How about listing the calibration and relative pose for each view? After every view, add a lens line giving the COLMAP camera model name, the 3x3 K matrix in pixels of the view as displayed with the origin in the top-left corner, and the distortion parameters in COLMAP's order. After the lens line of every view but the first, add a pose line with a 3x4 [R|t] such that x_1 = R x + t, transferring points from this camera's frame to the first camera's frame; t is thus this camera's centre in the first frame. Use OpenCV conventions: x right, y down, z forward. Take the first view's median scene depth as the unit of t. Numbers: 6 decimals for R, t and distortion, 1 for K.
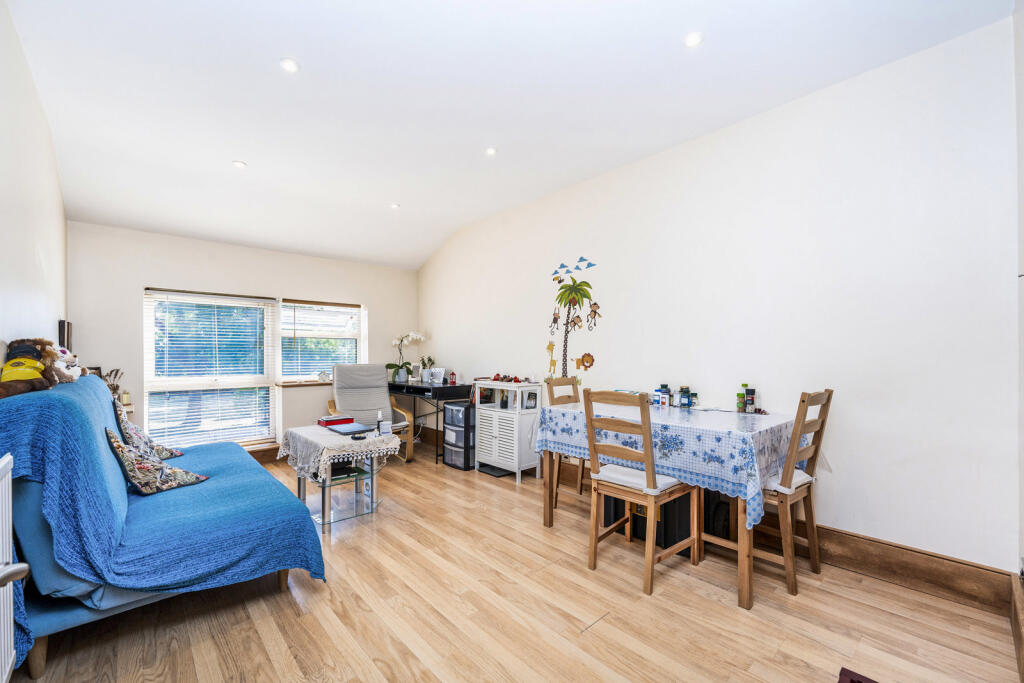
lens RADIAL K [[414.3, 0, 520.2], [0, 414.3, 364.6], [0, 0, 1]] dist [-0.001071, -0.001199]
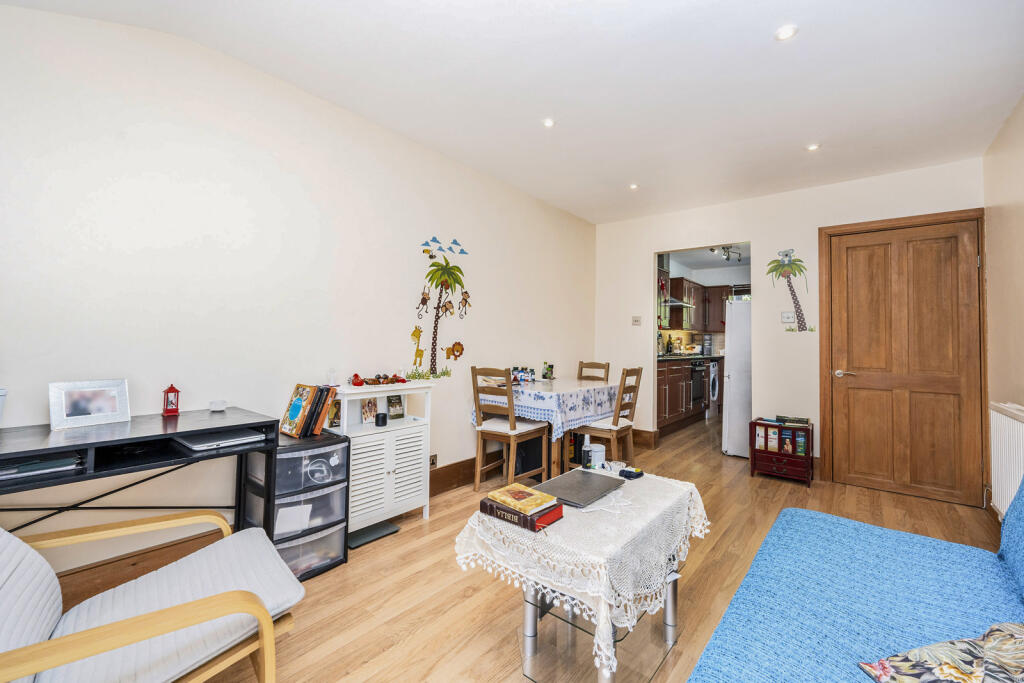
lens RADIAL K [[414.3, 0, 511.7], [0, 414.3, 333.3], [0, 0, 1]] dist [-0.001071, -0.001199]
pose [[-0.108672, 0.026814, 0.993716, -0.776087], [0.013903, 0.999579, -0.025452, -0.021010], [-0.993980, 0.011050, -0.108999, 0.953368]]
